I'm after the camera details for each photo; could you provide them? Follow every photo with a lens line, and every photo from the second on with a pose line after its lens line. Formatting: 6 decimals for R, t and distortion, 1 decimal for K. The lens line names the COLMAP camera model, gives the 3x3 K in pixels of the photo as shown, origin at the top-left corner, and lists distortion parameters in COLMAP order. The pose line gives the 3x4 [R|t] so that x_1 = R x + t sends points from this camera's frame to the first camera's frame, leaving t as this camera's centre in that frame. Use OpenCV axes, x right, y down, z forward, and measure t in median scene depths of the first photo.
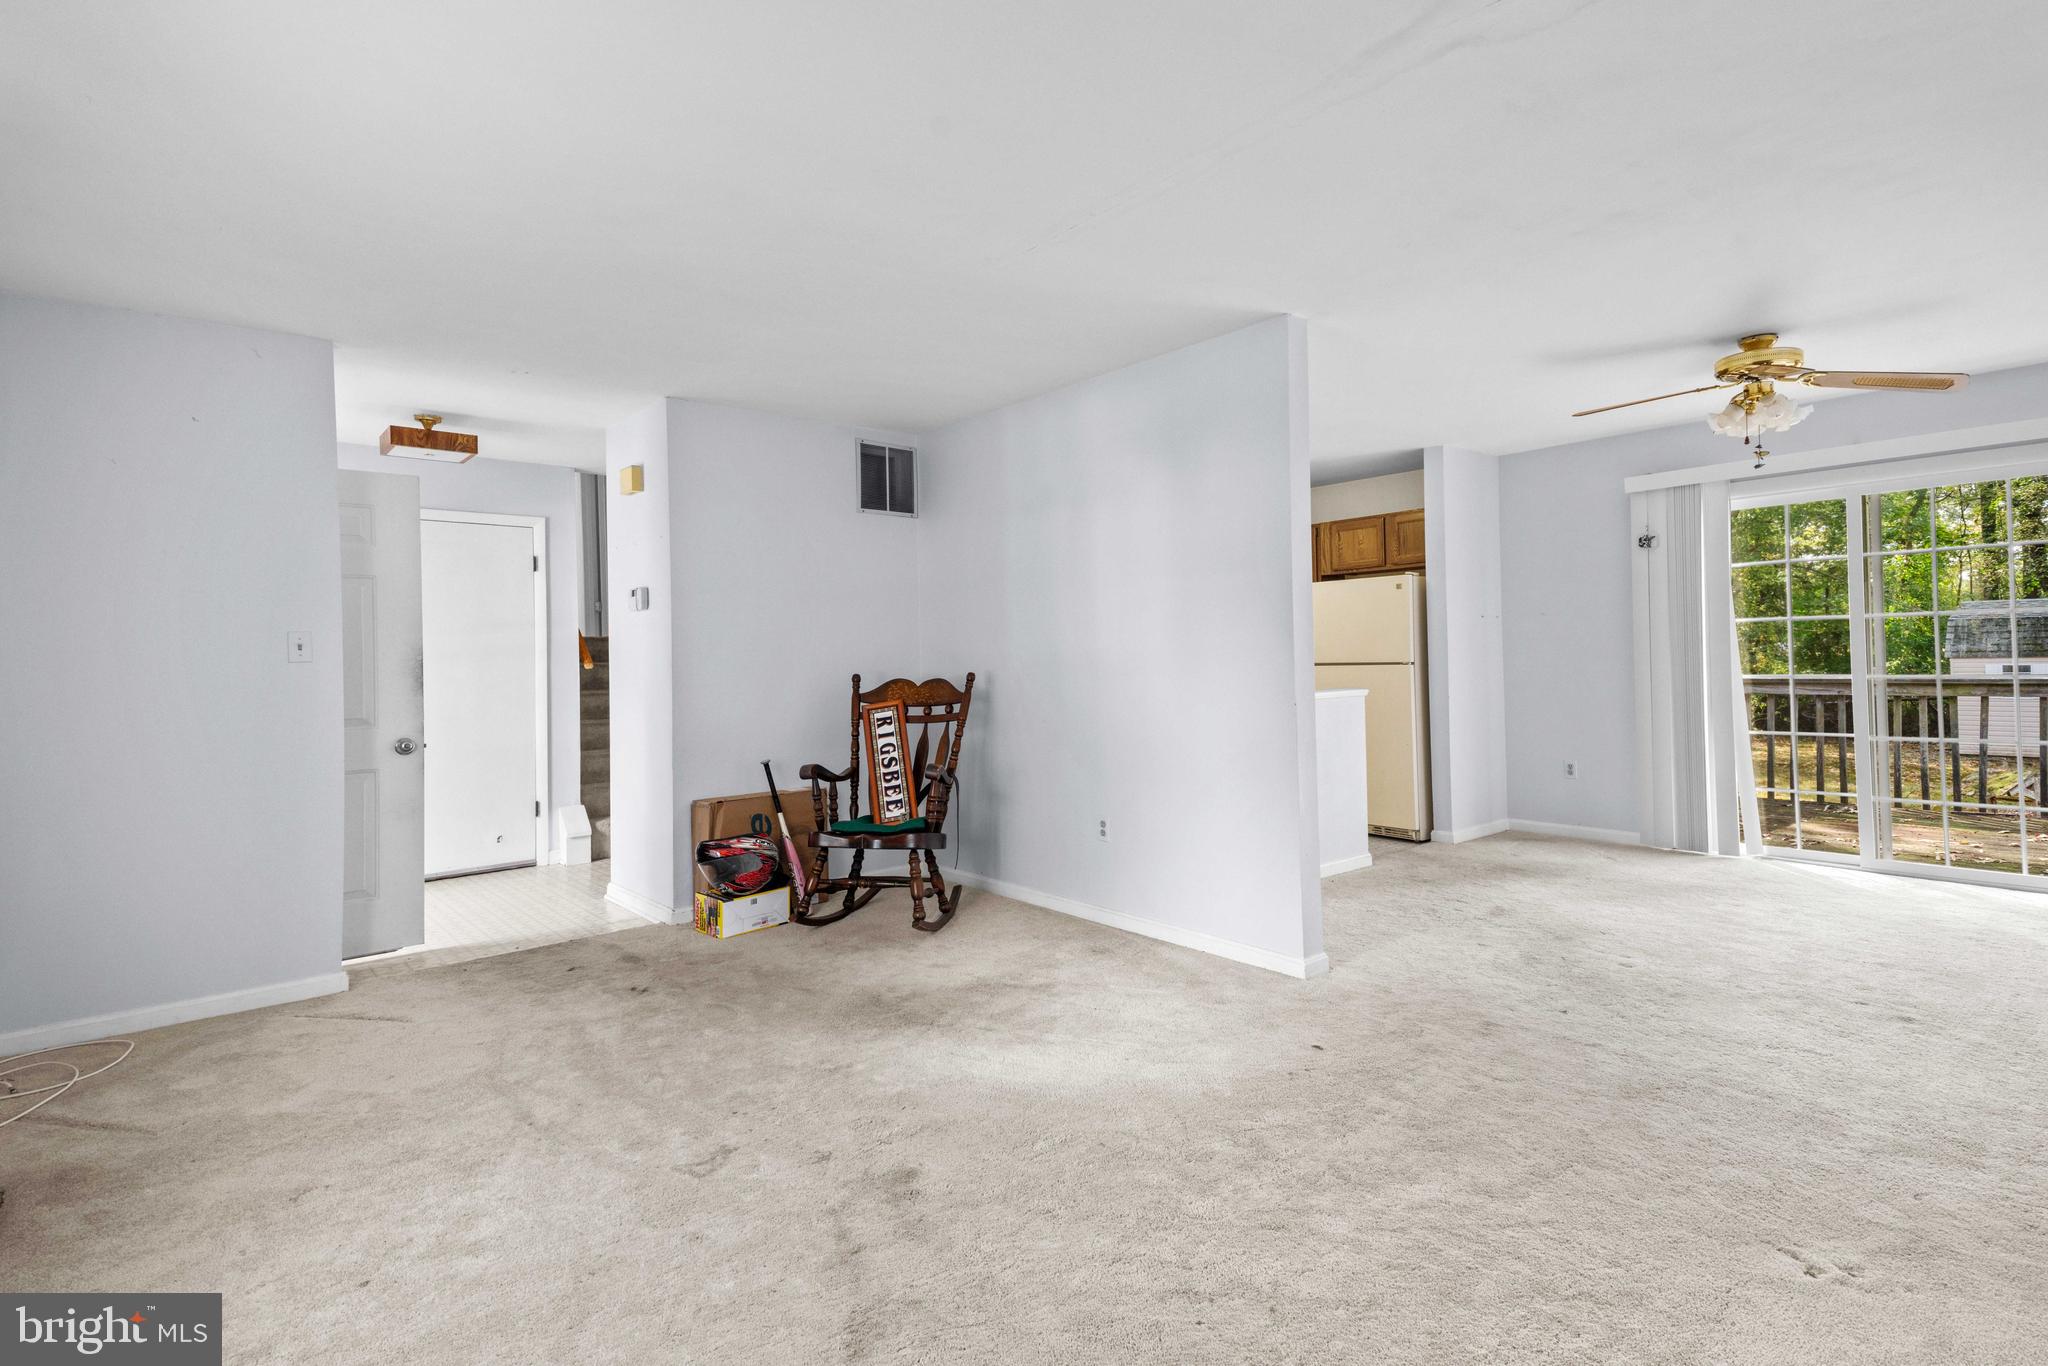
lens RADIAL K [[995.7, 0, 1069.4], [0, 995.7, 661.9], [0, 0, 1]] dist [0.016547, -0.001654]
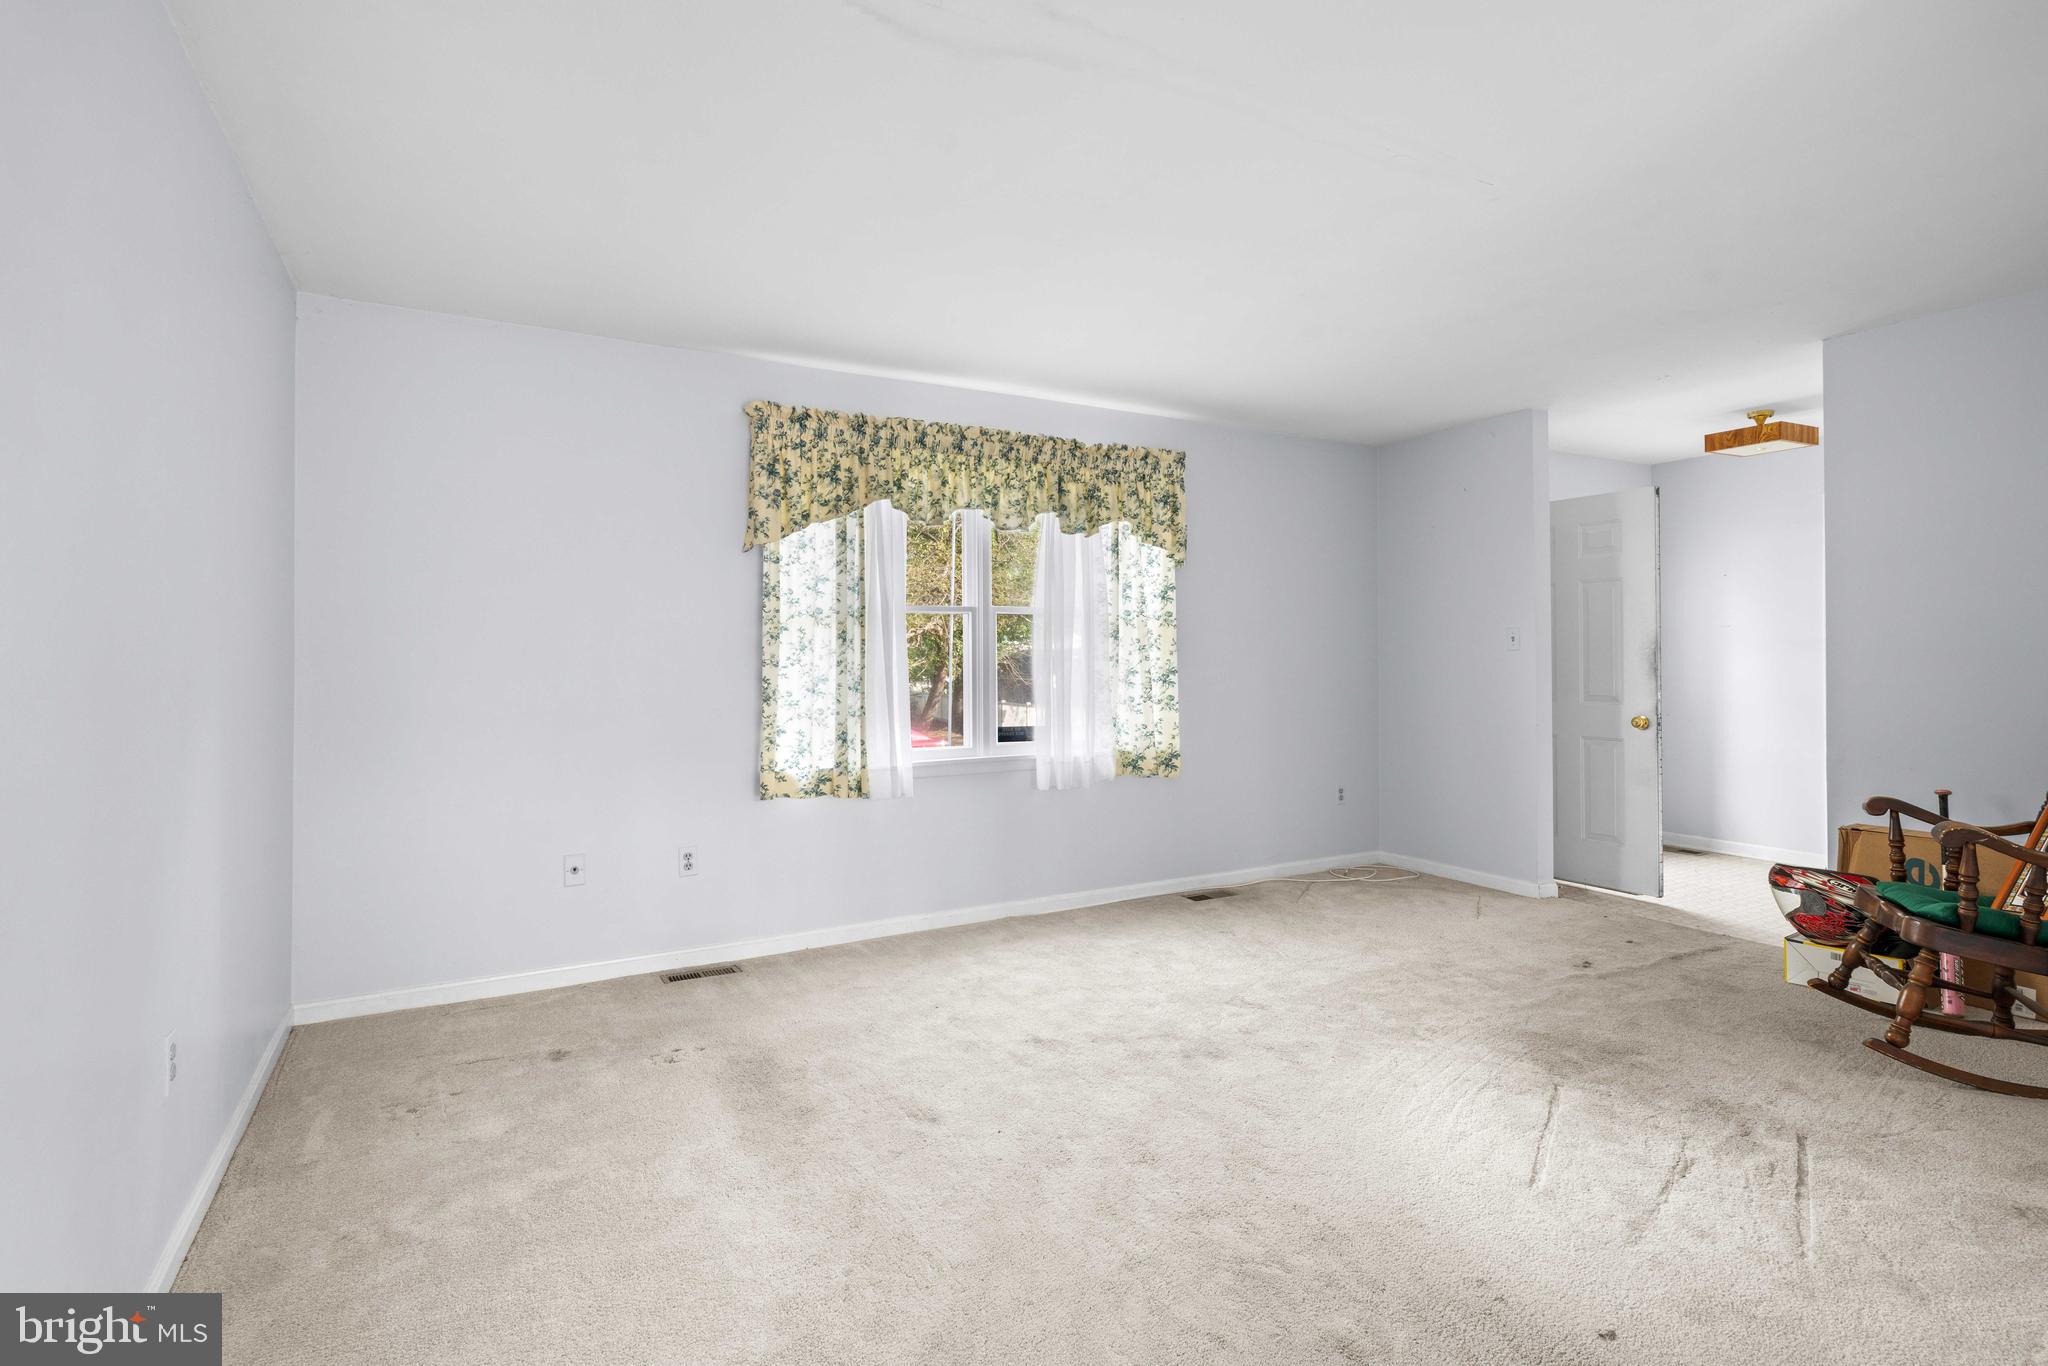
lens RADIAL K [[995.7, 0, 1019.2], [0, 995.7, 647.4], [0, 0, 1]] dist [0.016547, -0.001654]
pose [[-0.236768, 0.001417, -0.971565, 0.826152], [0.000703, 0.999999, 0.001287, -0.007435], [0.971566, -0.000379, -0.236769, 0.768522]]
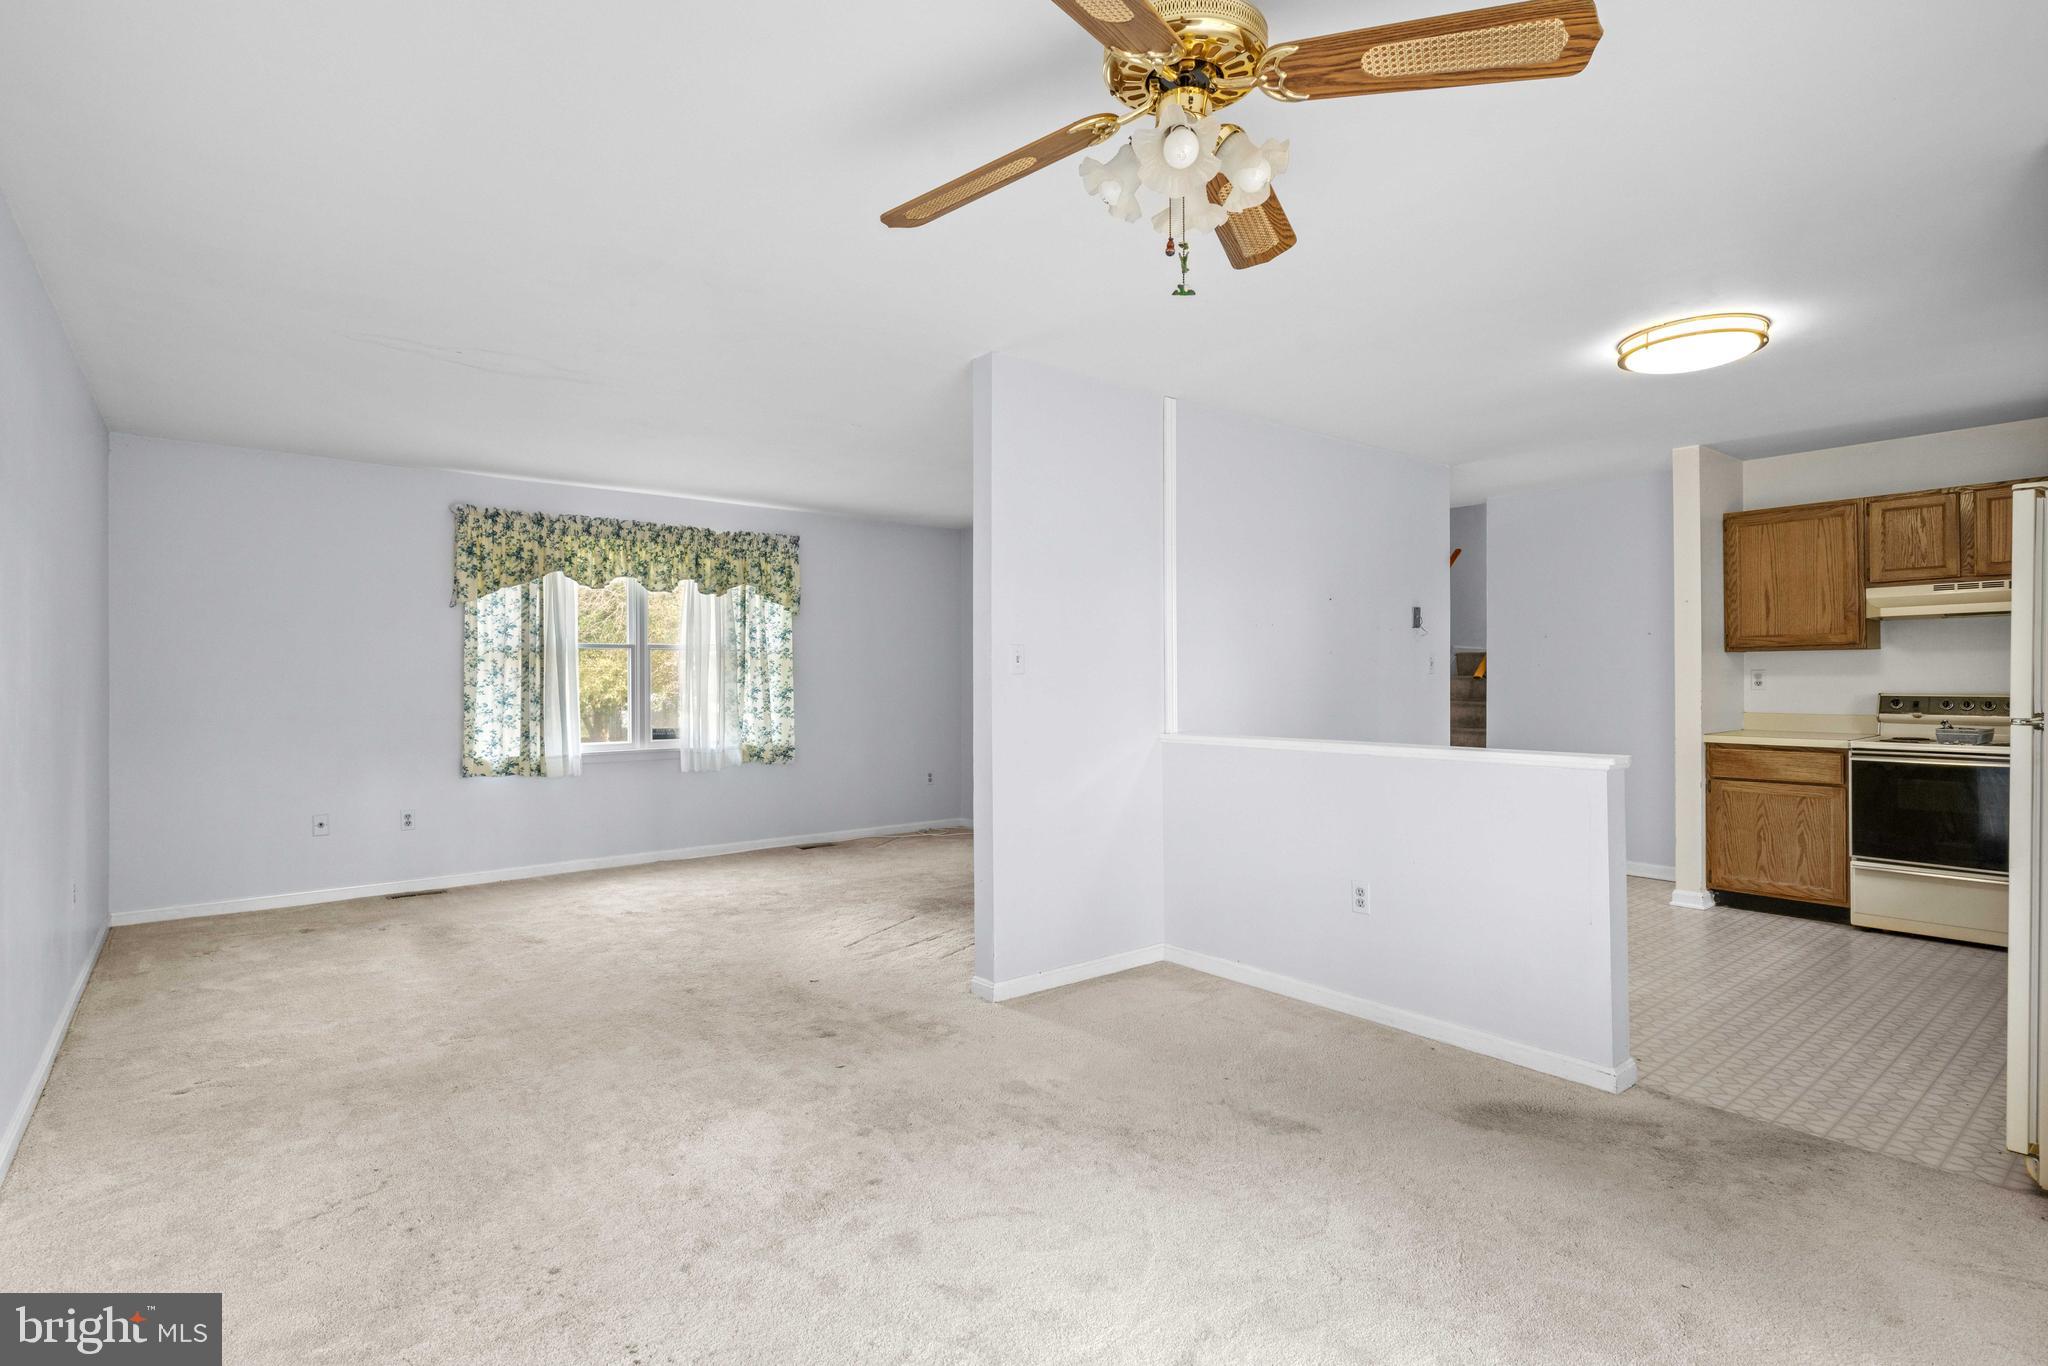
lens RADIAL K [[995.7, 0, 1009.1], [0, 995.7, 680.8], [0, 0, 1]] dist [0.016547, -0.001654]
pose [[-0.076372, 0.013448, -0.996989, 1.427356], [-0.003609, 0.999899, 0.013764, -0.020600], [0.997073, 0.004649, -0.076316, 1.286276]]
